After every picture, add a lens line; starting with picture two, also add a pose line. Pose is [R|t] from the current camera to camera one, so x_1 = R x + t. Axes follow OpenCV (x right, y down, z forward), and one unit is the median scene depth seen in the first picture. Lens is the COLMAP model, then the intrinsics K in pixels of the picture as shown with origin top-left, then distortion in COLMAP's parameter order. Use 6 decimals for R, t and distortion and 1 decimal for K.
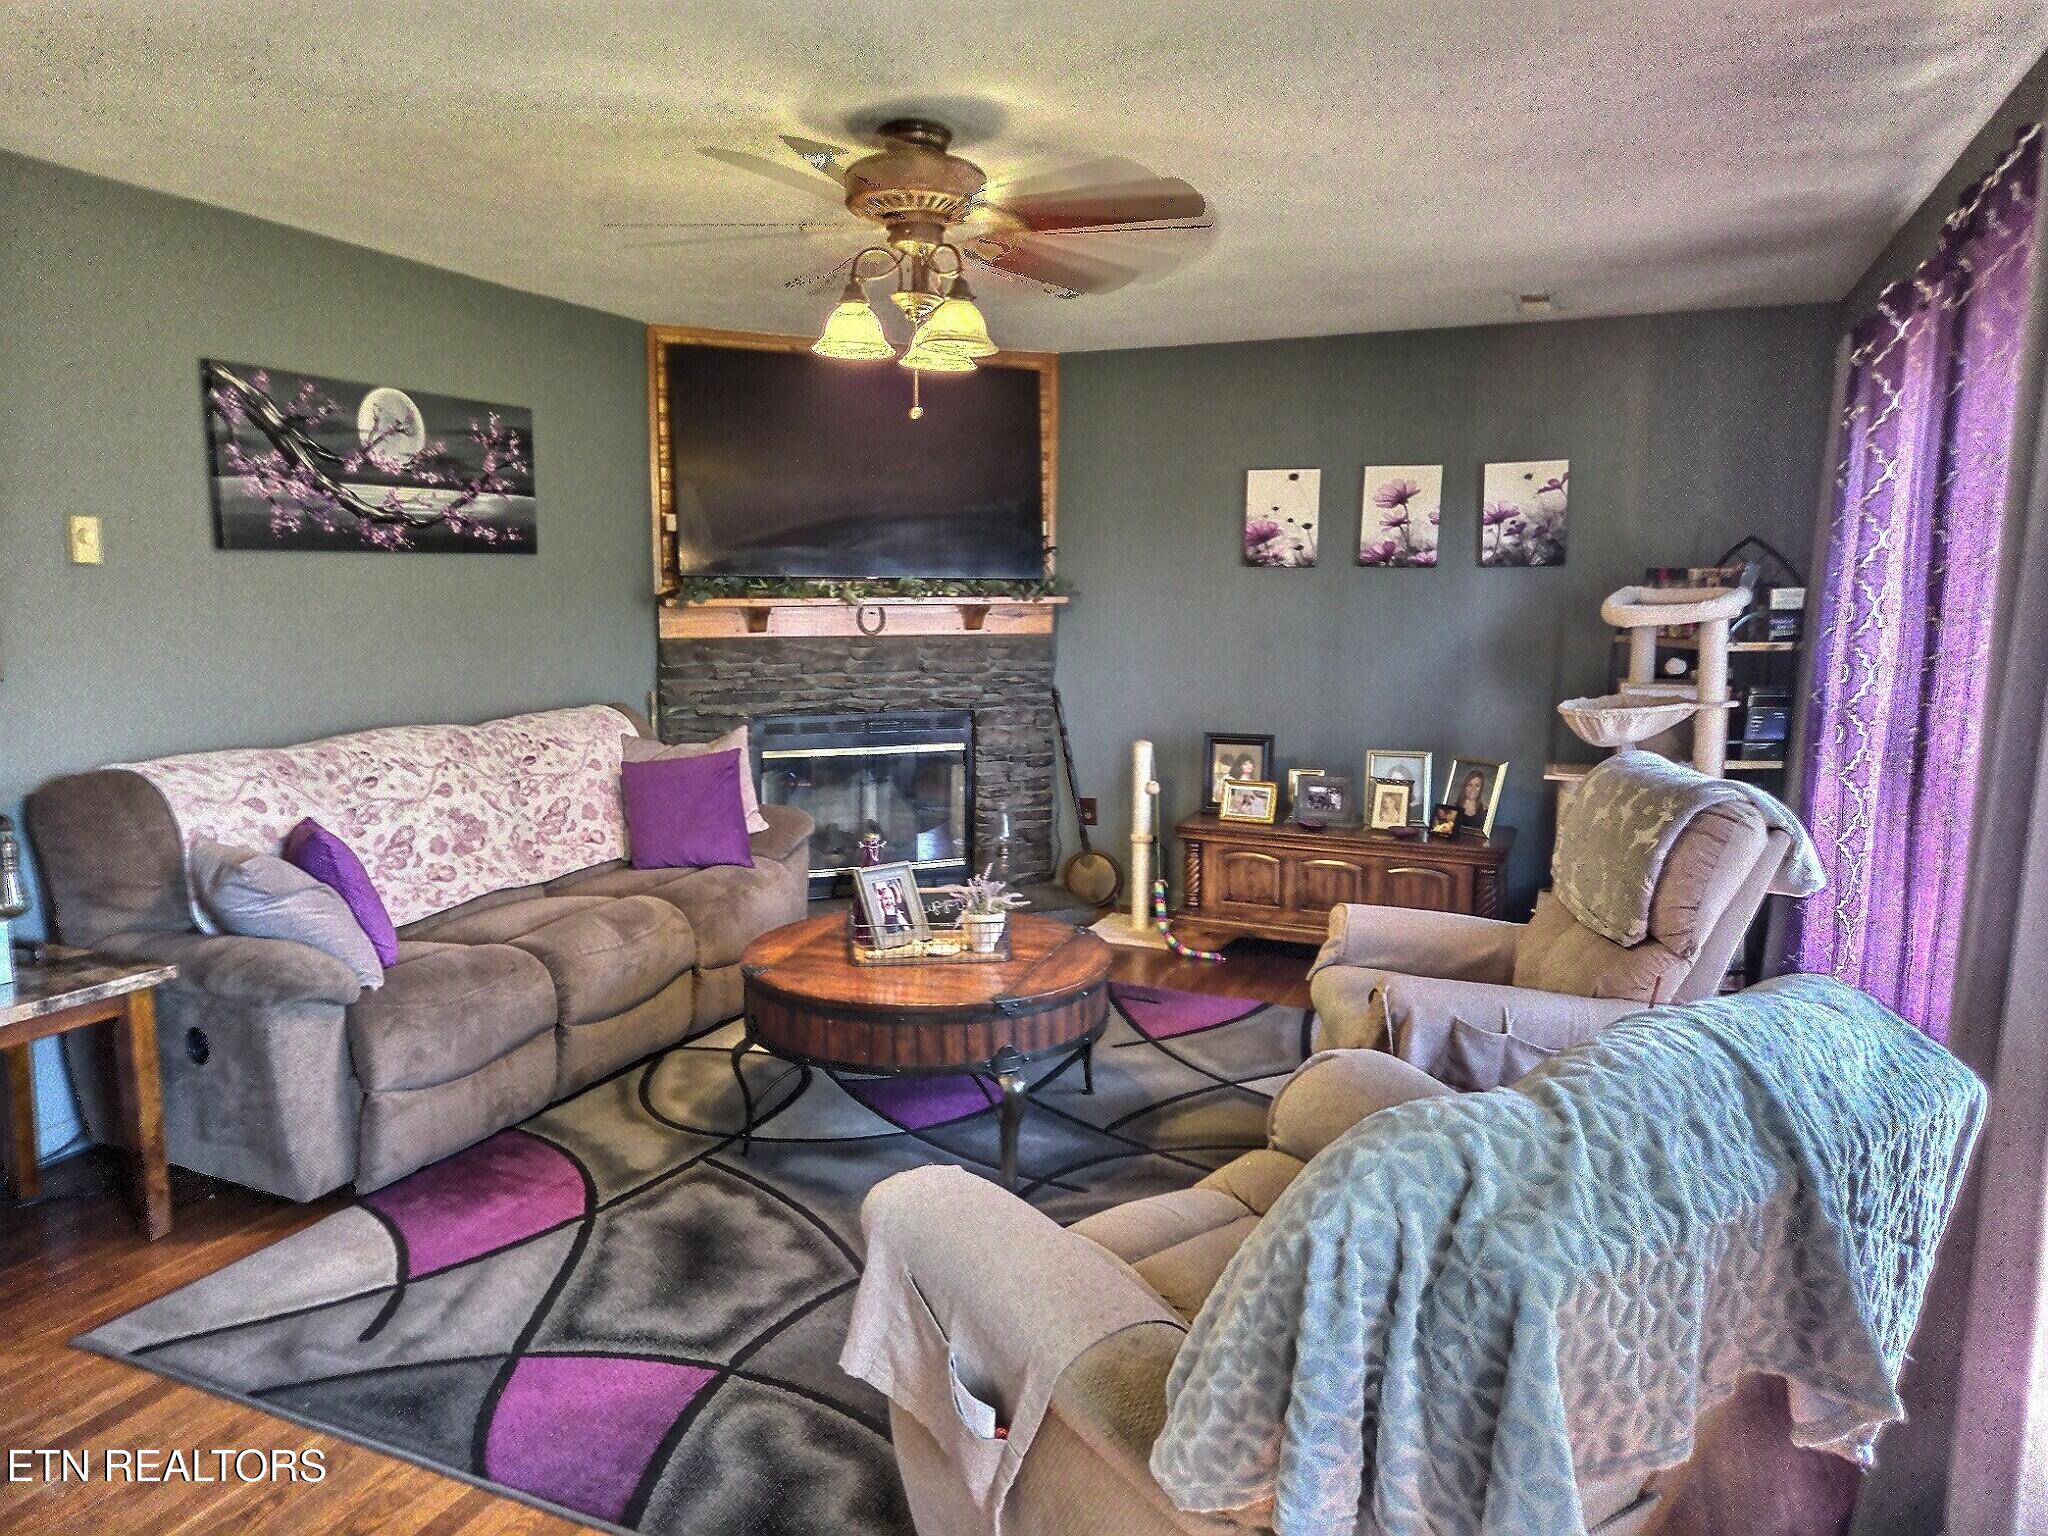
lens RADIAL K [[1364.3, 0, 1032.0], [0, 1364.3, 764.6], [0, 0, 1]] dist [0.059218, -0.002910]
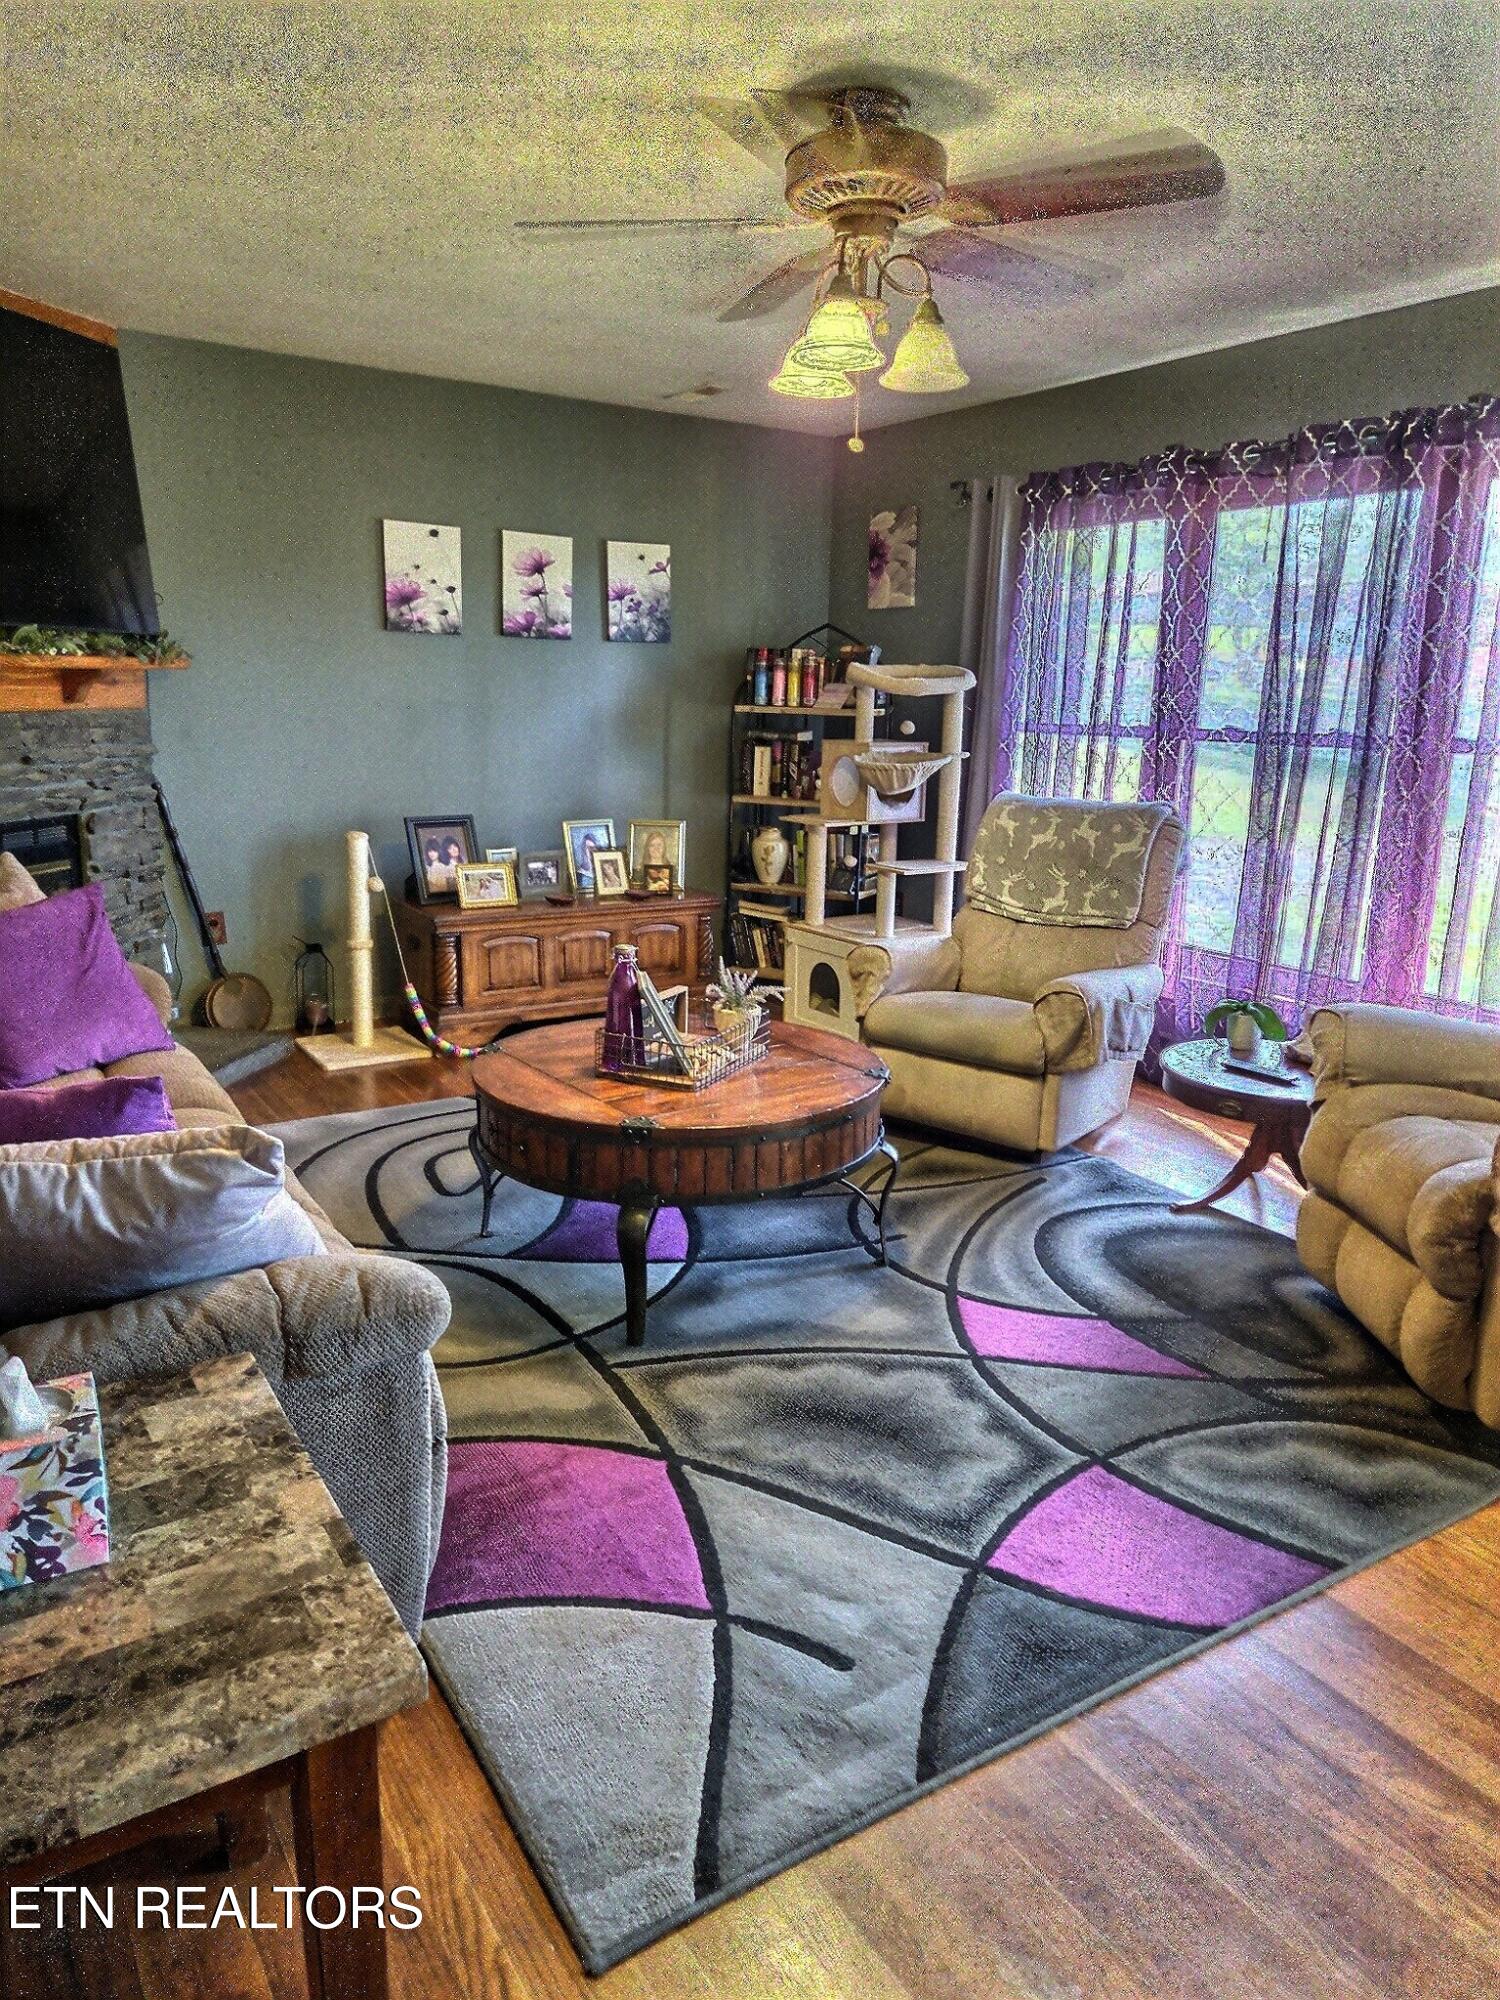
lens RADIAL K [[1332.3, 0, 750.0], [0, 1332.3, 1000.0], [0, 0, 1]] dist [0.059218, -0.002910]
pose [[0.553896, -0.188377, 0.810995, -0.510698], [0.092928, 0.981969, 0.164623, -0.030923], [-0.827383, -0.015820, 0.561415, 0.319752]]
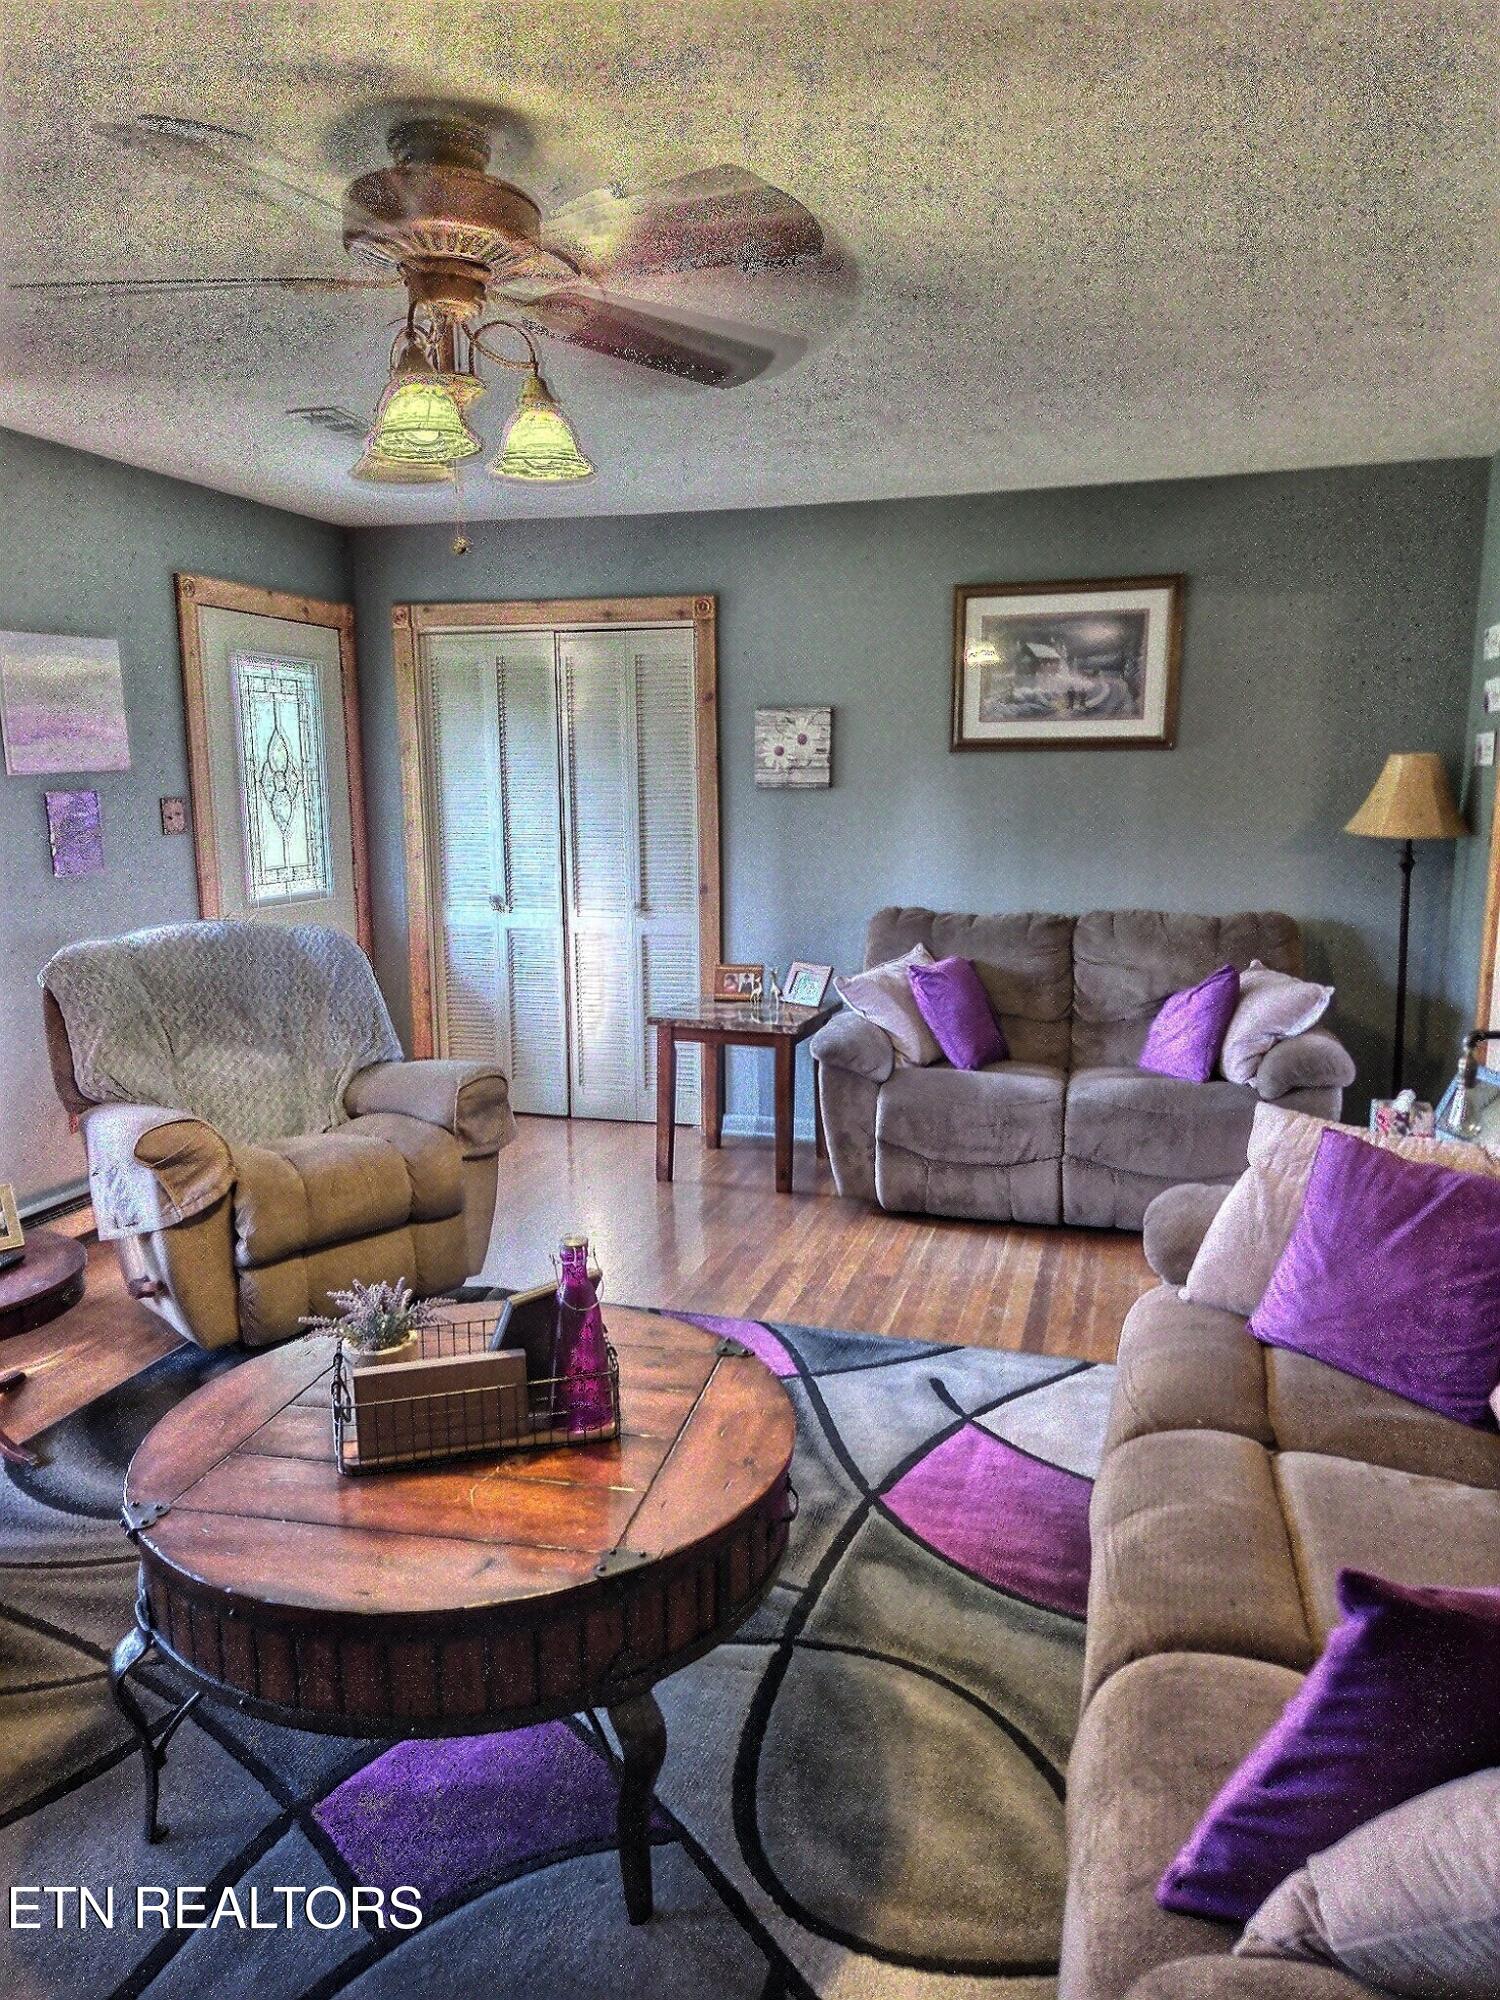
lens RADIAL K [[1332.3, 0, 750.0], [0, 1332.3, 1000.0], [0, 0, 1]] dist [0.059218, -0.002910]
pose [[-0.993356, 0.019613, -0.113401, -0.089826], [-0.013371, 0.959031, 0.282986, -0.129233], [0.114305, 0.282622, -0.952396, 1.014718]]
